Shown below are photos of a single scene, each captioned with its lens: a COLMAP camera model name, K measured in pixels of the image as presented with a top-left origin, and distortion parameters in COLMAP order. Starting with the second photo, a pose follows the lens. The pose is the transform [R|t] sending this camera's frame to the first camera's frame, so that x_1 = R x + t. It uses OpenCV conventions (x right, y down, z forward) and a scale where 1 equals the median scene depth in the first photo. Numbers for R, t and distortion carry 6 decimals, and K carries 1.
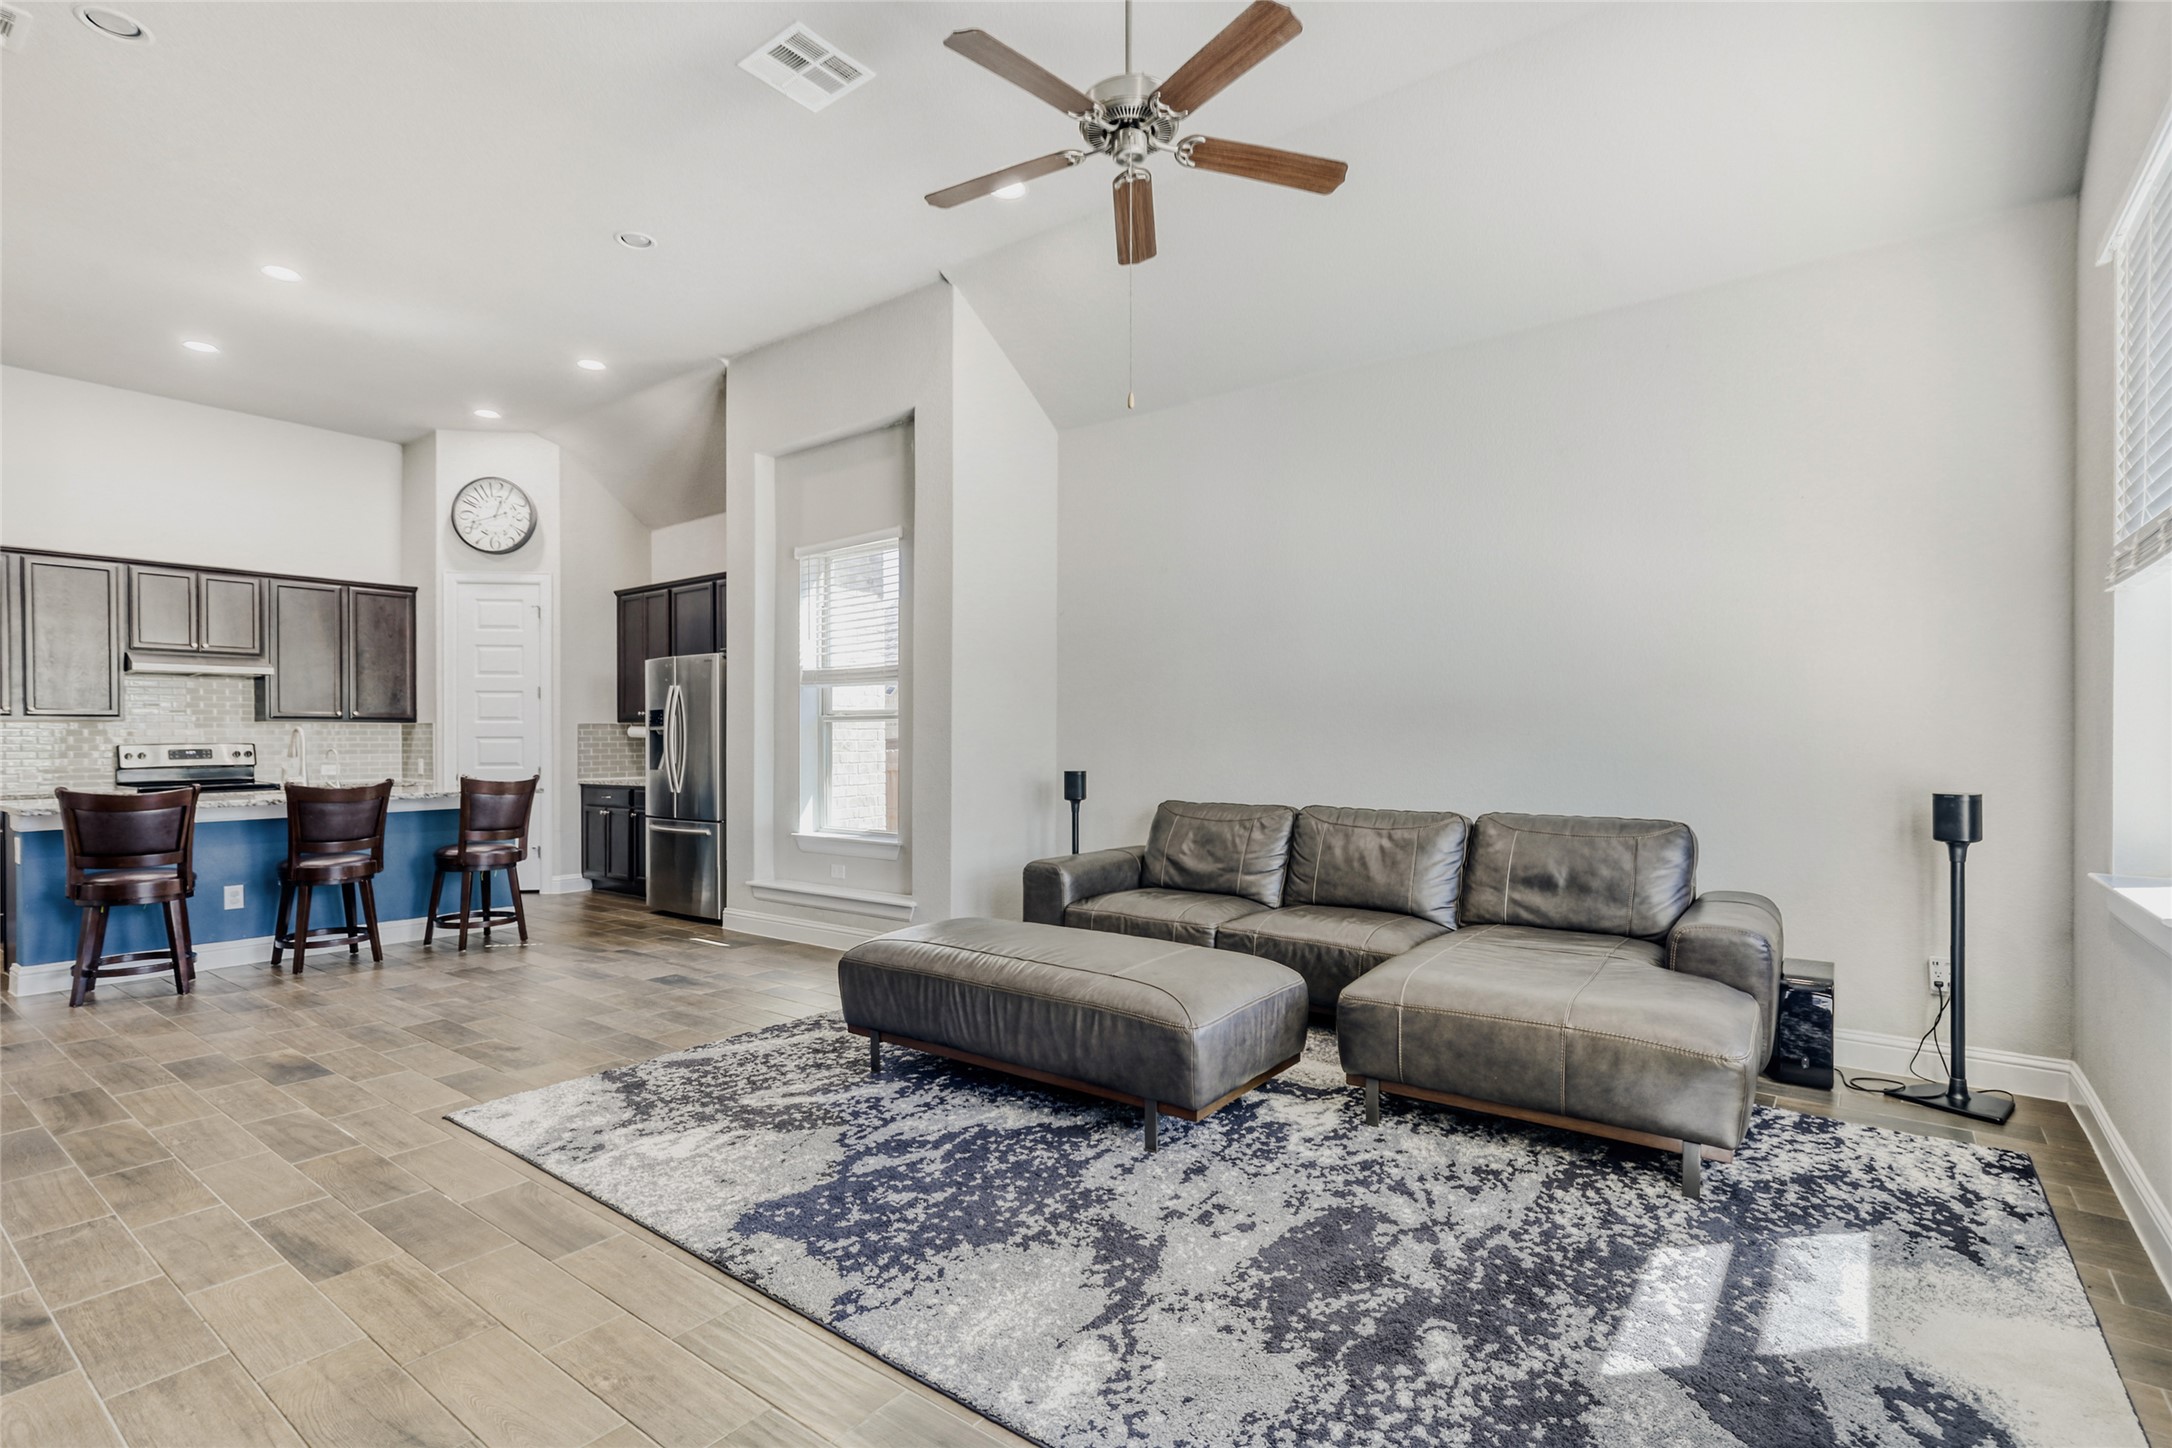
lens RADIAL K [[1026.6, 0, 1094.0], [0, 1026.6, 734.8], [0, 0, 1]] dist [0.003901, 0.000953]
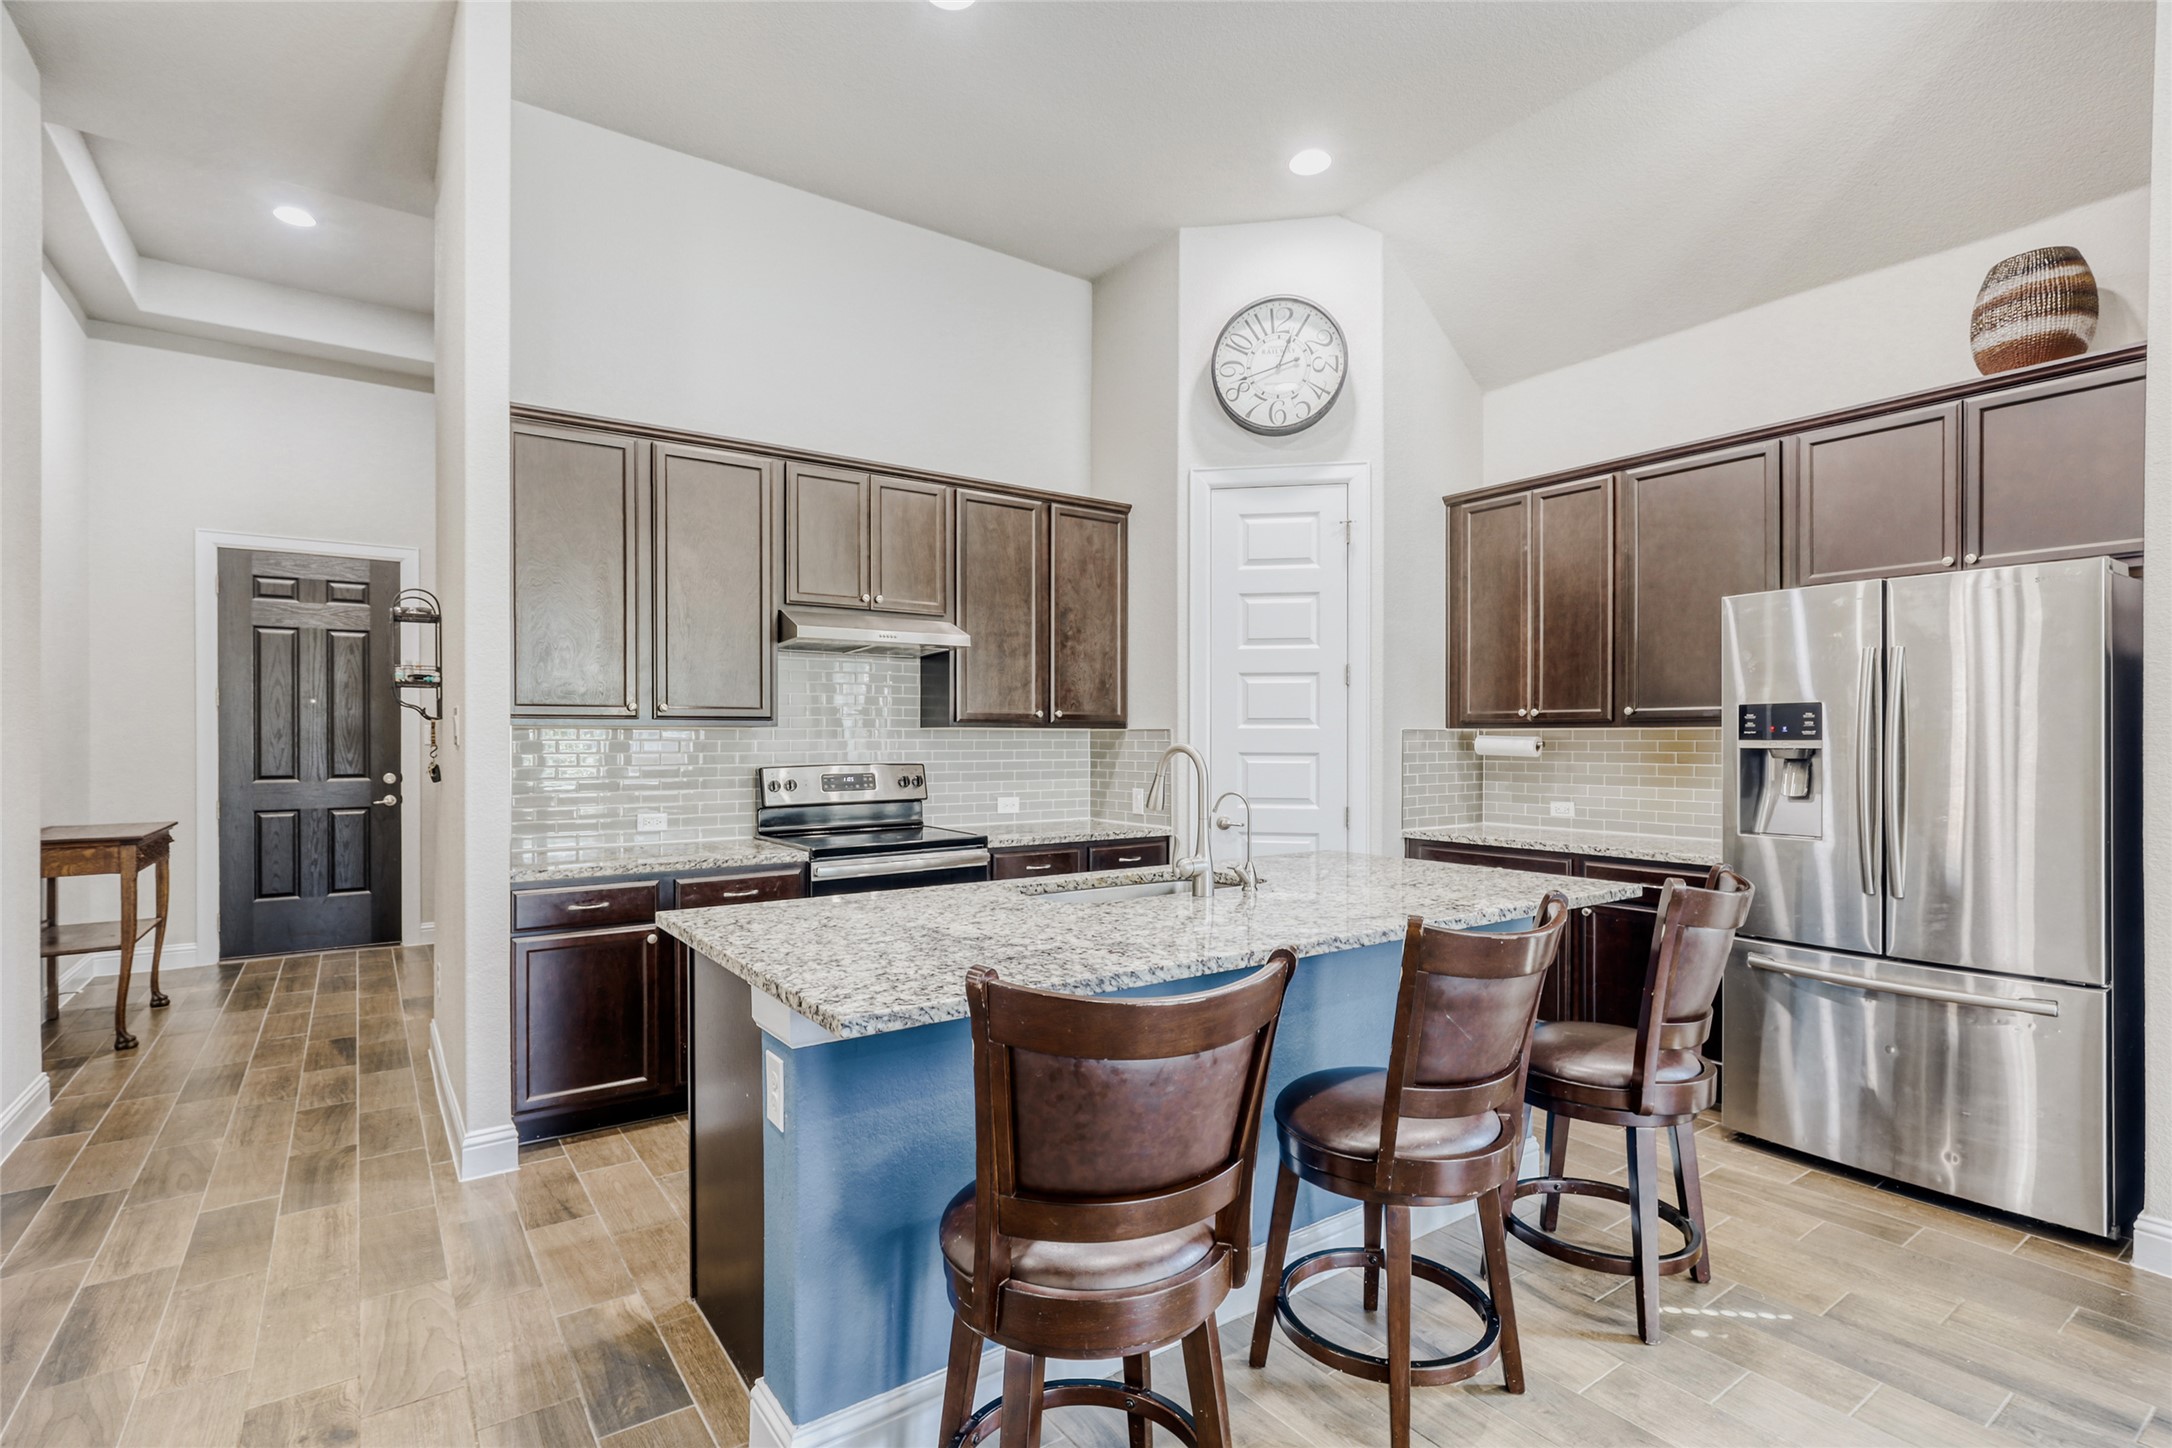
lens RADIAL K [[1026.6, 0, 1077.8], [0, 1026.6, 728.2], [0, 0, 1]] dist [0.003901, 0.000953]
pose [[0.953222, 0.002130, -0.302264, -0.514375], [-0.002975, 0.999993, -0.002335, -0.010679], [0.302256, 0.003125, 0.953222, 0.423388]]
